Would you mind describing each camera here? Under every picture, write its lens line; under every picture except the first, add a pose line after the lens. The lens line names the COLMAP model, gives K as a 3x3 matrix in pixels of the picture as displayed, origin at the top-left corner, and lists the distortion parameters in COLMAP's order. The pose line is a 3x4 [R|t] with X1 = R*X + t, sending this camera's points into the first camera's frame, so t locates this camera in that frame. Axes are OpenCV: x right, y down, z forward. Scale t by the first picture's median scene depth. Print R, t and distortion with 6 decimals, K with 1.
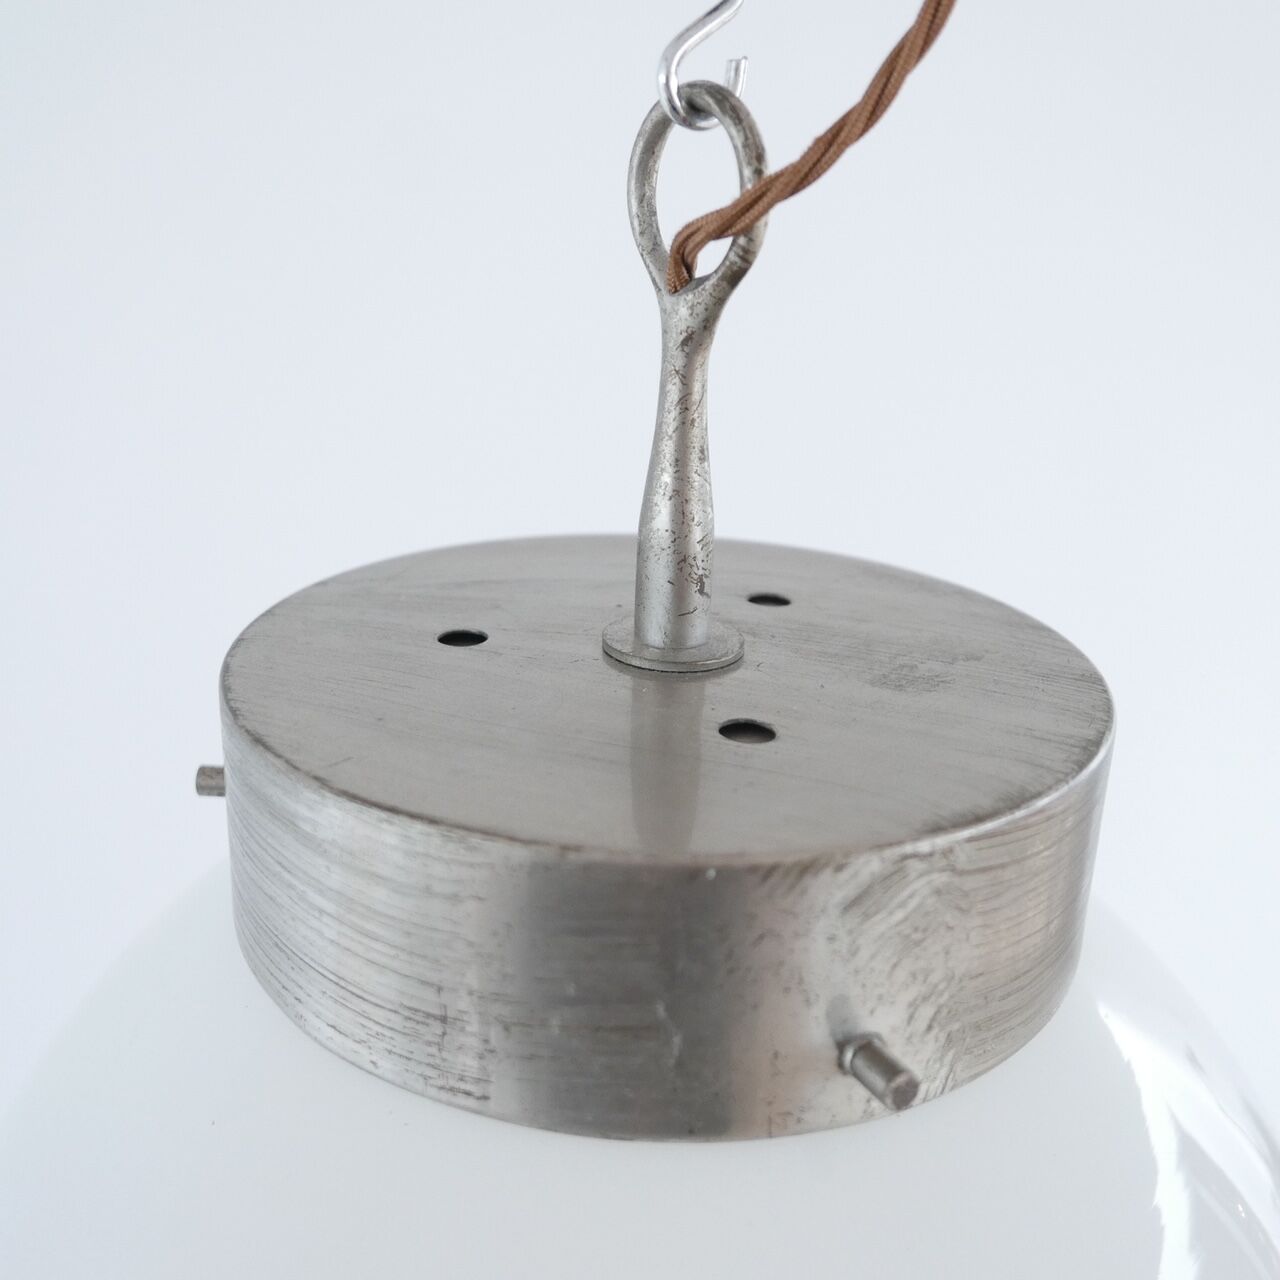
lens RADIAL K [[1446.5, 0, 637.3], [0, 1446.5, 640.2], [0, 0, 1]] dist [-0.051381, 0.000000]
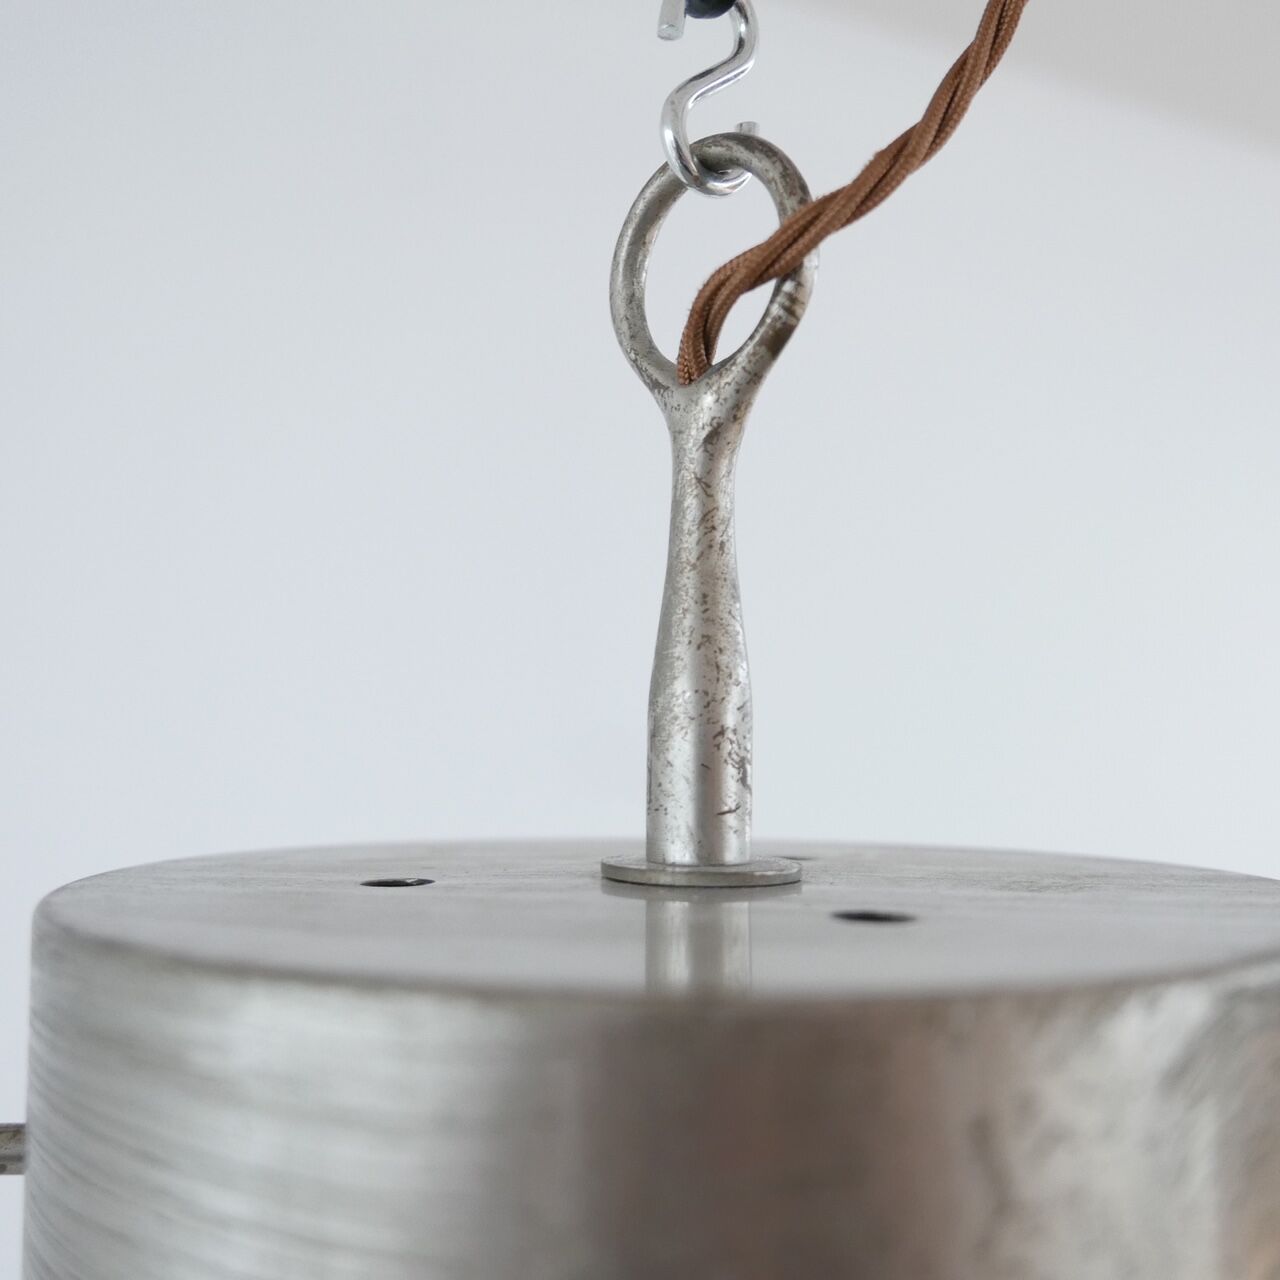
lens RADIAL K [[1446.5, 0, 642.7], [0, 1446.5, 640.9], [0, 0, 1]] dist [-0.051381, 0.000000]
pose [[0.984516, -0.016084, 0.174553, -0.139588], [0.084291, 0.916538, -0.390965, 0.192766], [-0.153696, 0.399625, 0.903702, 0.358880]]
